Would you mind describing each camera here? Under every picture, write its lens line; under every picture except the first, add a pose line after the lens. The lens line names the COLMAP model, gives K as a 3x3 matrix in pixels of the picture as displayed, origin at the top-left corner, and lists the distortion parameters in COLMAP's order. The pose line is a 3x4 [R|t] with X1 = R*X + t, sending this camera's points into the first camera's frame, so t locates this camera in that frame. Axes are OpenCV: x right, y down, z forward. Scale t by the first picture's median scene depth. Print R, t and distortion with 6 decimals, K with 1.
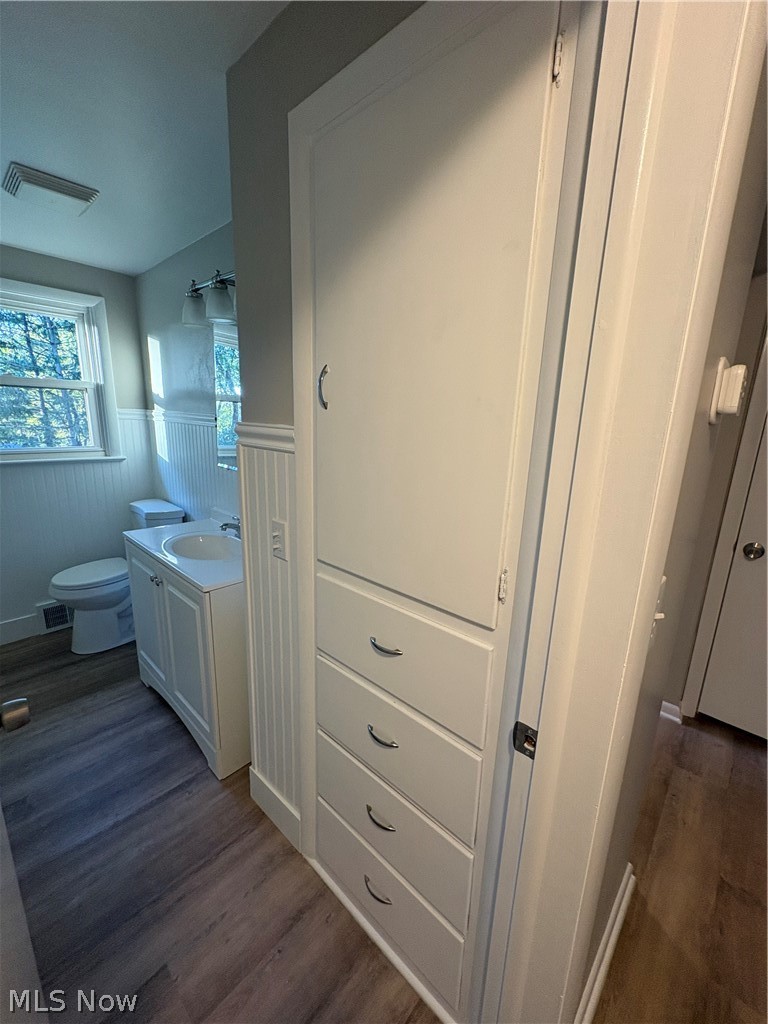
lens RADIAL K [[406.8, 0, 384.0], [0, 406.8, 512.0], [0, 0, 1]] dist [-0.001686, -0.000296]
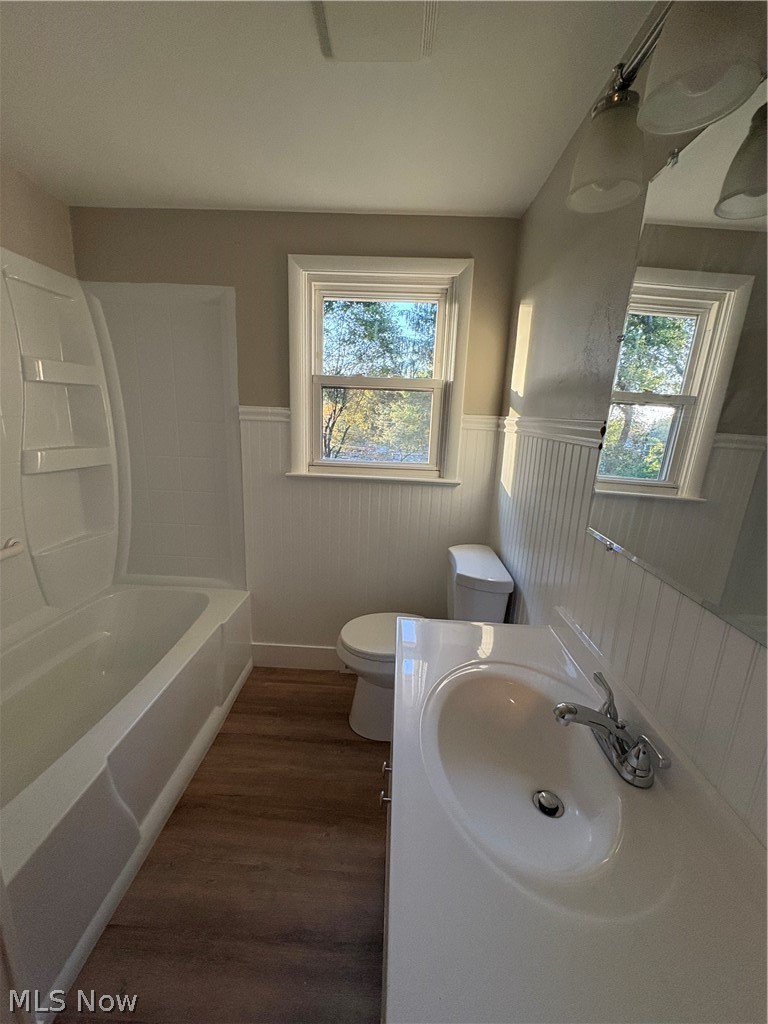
lens RADIAL K [[406.8, 0, 384.0], [0, 406.8, 512.0], [0, 0, 1]] dist [-0.001686, -0.000296]
pose [[0.642810, 0.166329, -0.747749, -0.179341], [-0.185374, 0.980905, 0.058834, -0.103131], [0.743257, 0.100795, 0.661369, 0.440818]]
